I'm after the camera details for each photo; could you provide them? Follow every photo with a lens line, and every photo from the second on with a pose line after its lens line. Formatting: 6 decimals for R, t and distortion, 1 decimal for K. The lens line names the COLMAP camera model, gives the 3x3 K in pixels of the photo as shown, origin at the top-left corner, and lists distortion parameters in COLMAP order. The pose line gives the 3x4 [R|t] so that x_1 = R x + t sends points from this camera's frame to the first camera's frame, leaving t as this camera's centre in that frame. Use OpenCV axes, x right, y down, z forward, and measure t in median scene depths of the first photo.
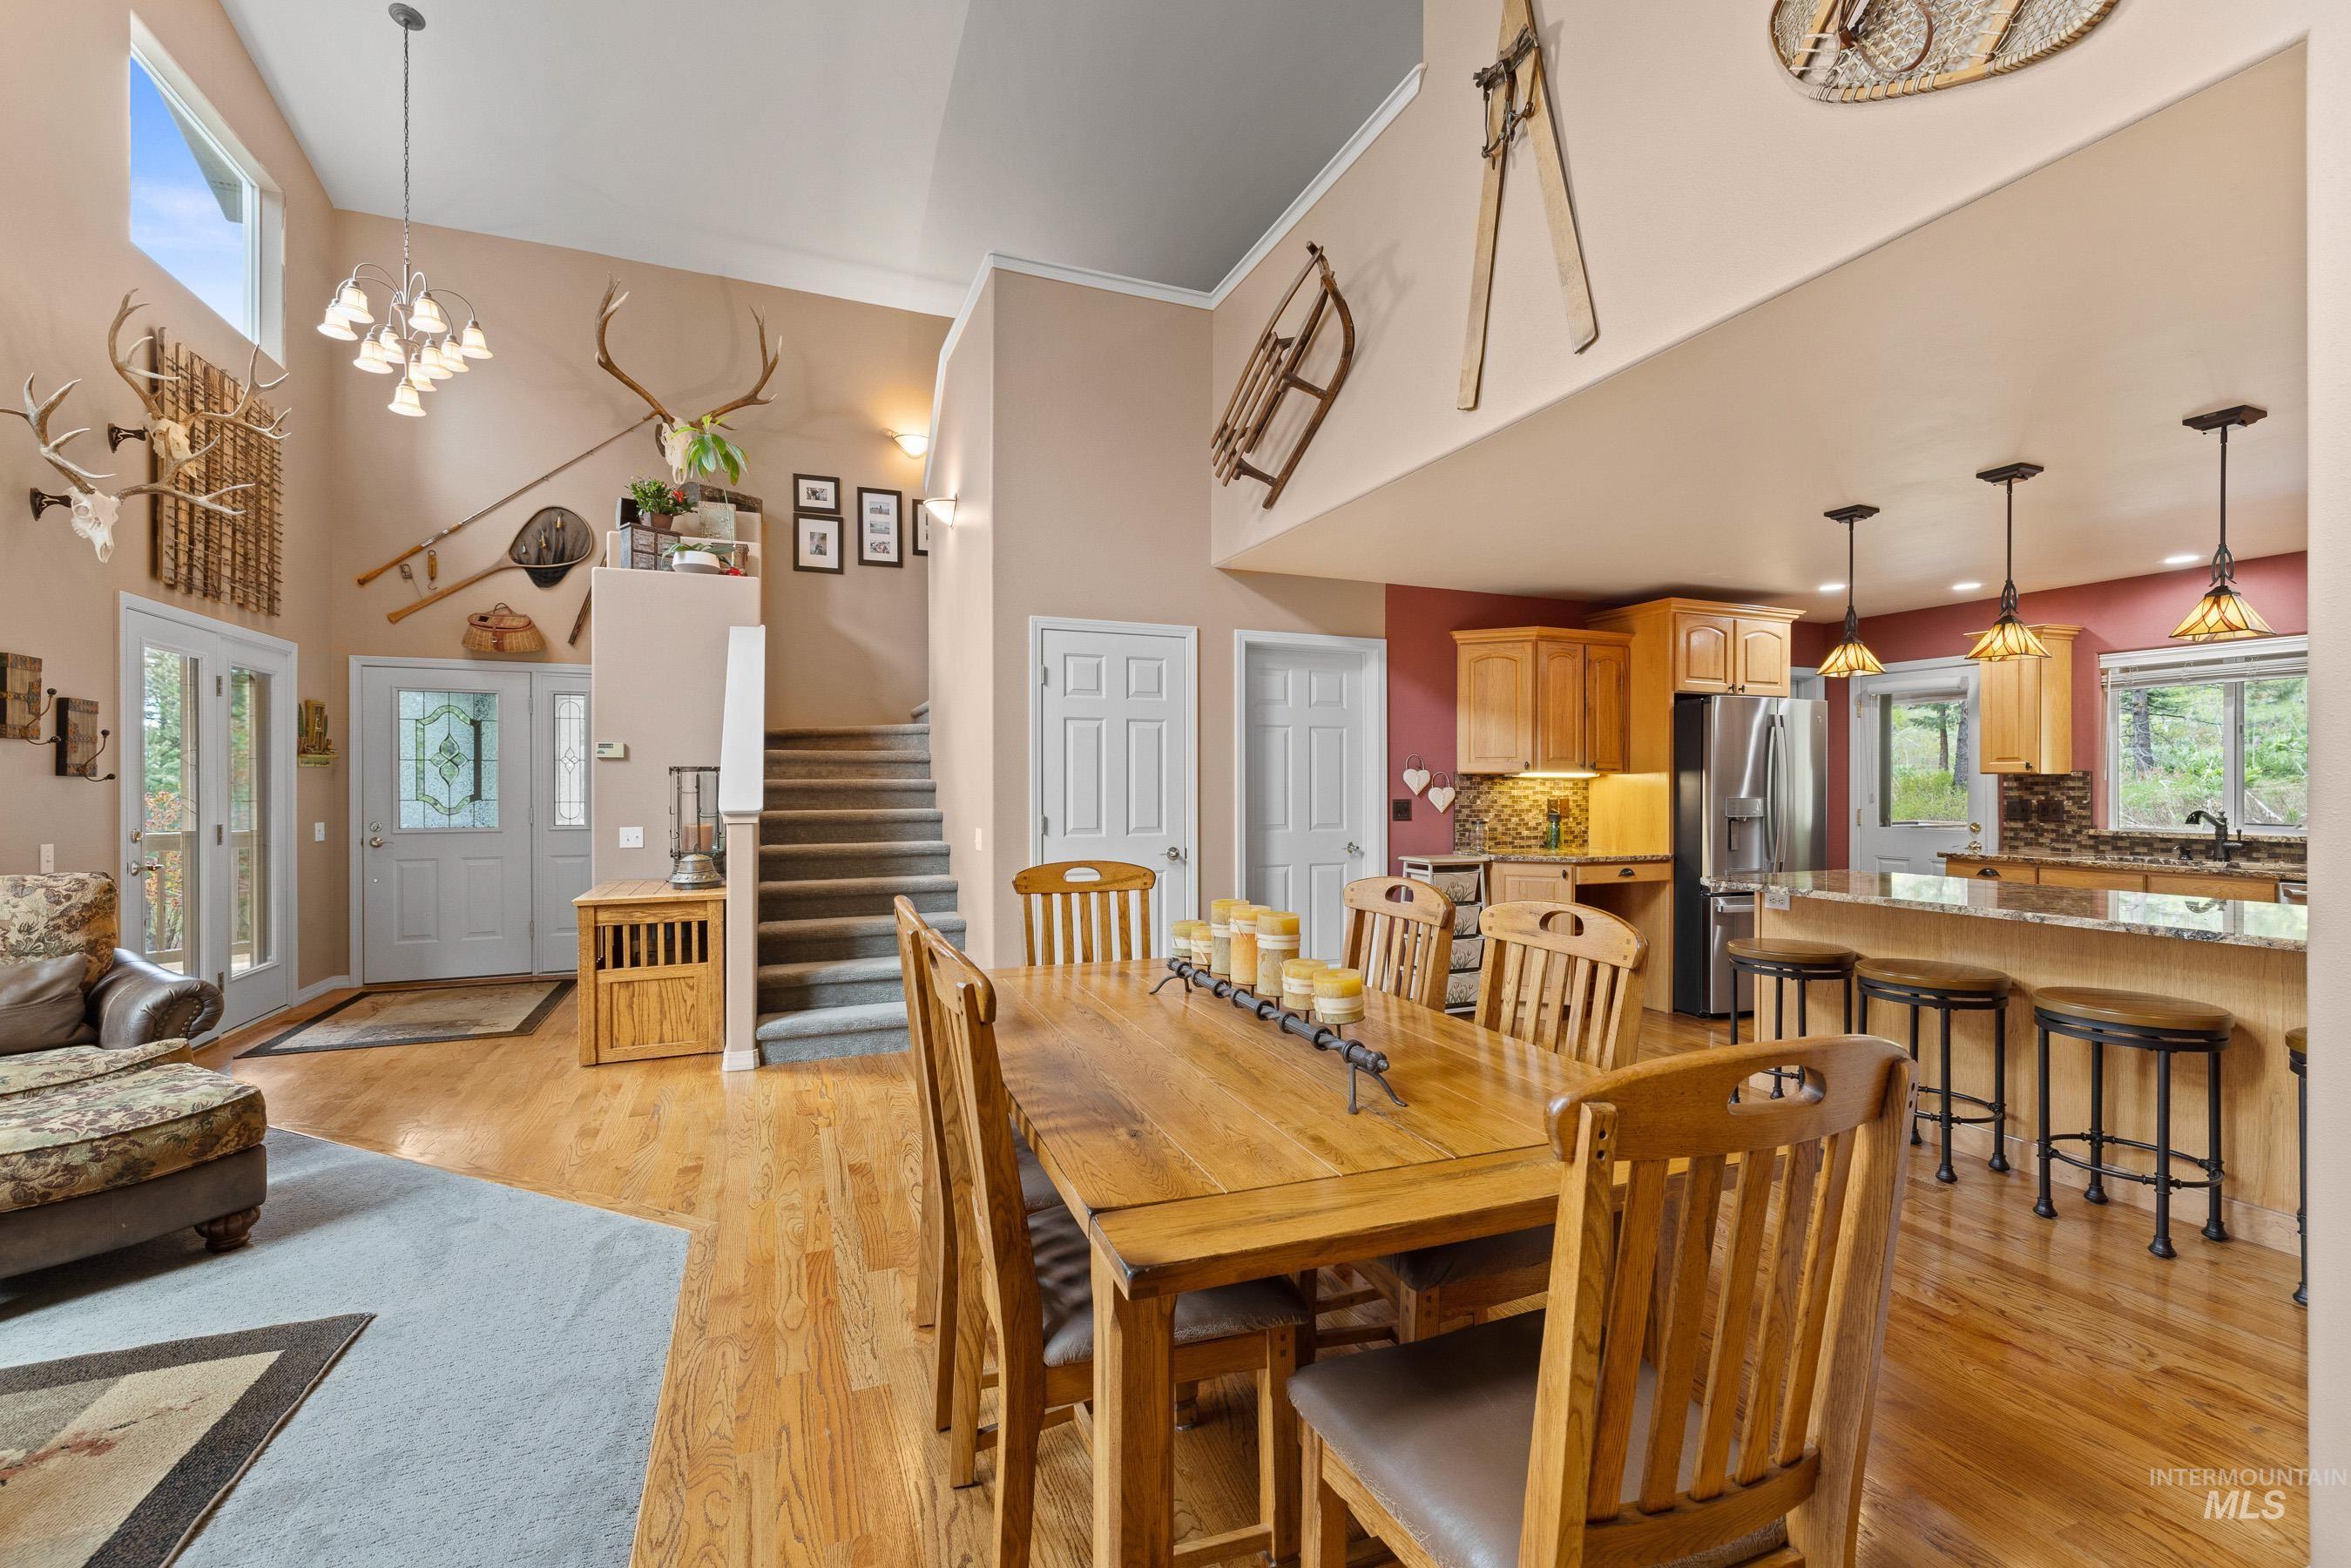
lens RADIAL K [[995.3, 0, 1174.7], [0, 995.3, 786.2], [0, 0, 1]] dist [0.002294, -0.000504]
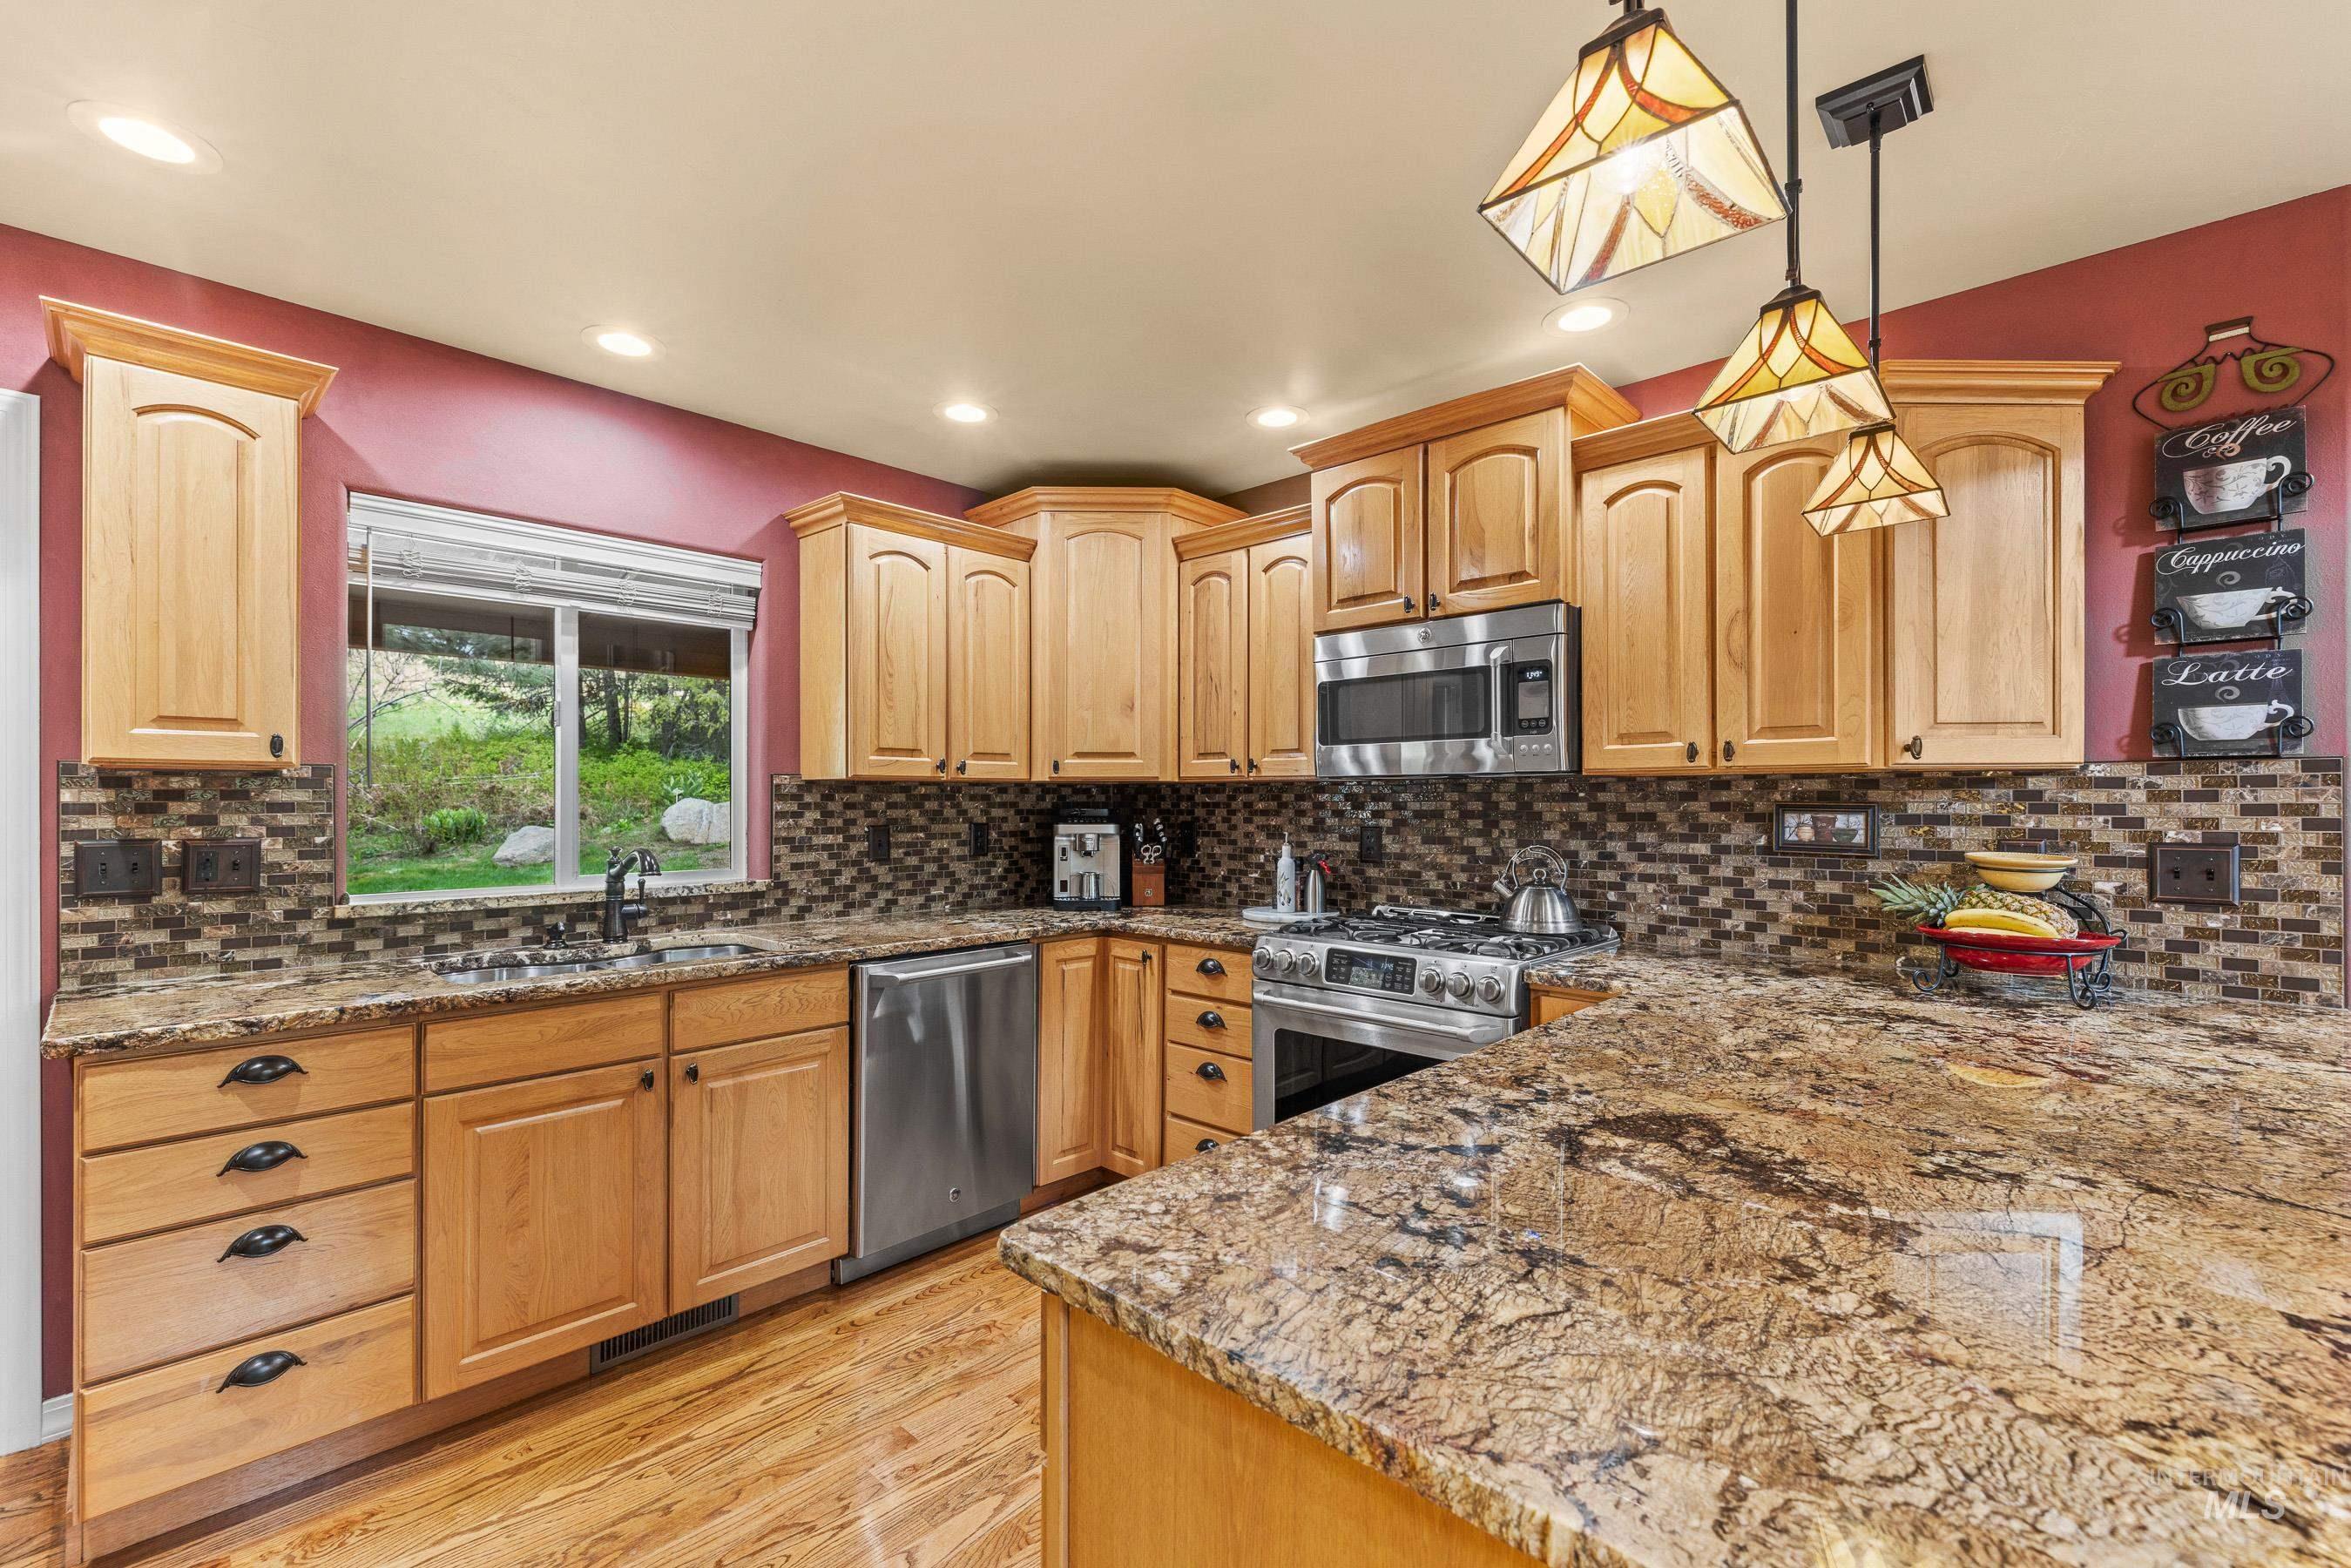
lens RADIAL K [[995.3, 0, 1174.1], [0, 995.3, 795.1], [0, 0, 1]] dist [0.000338, 0.000357]
pose [[-0.411363, 0.005281, 0.911456, 0.407401], [0.000854, 0.999985, -0.005409, -0.000127], [-0.911471, -0.001447, -0.411361, 0.874024]]
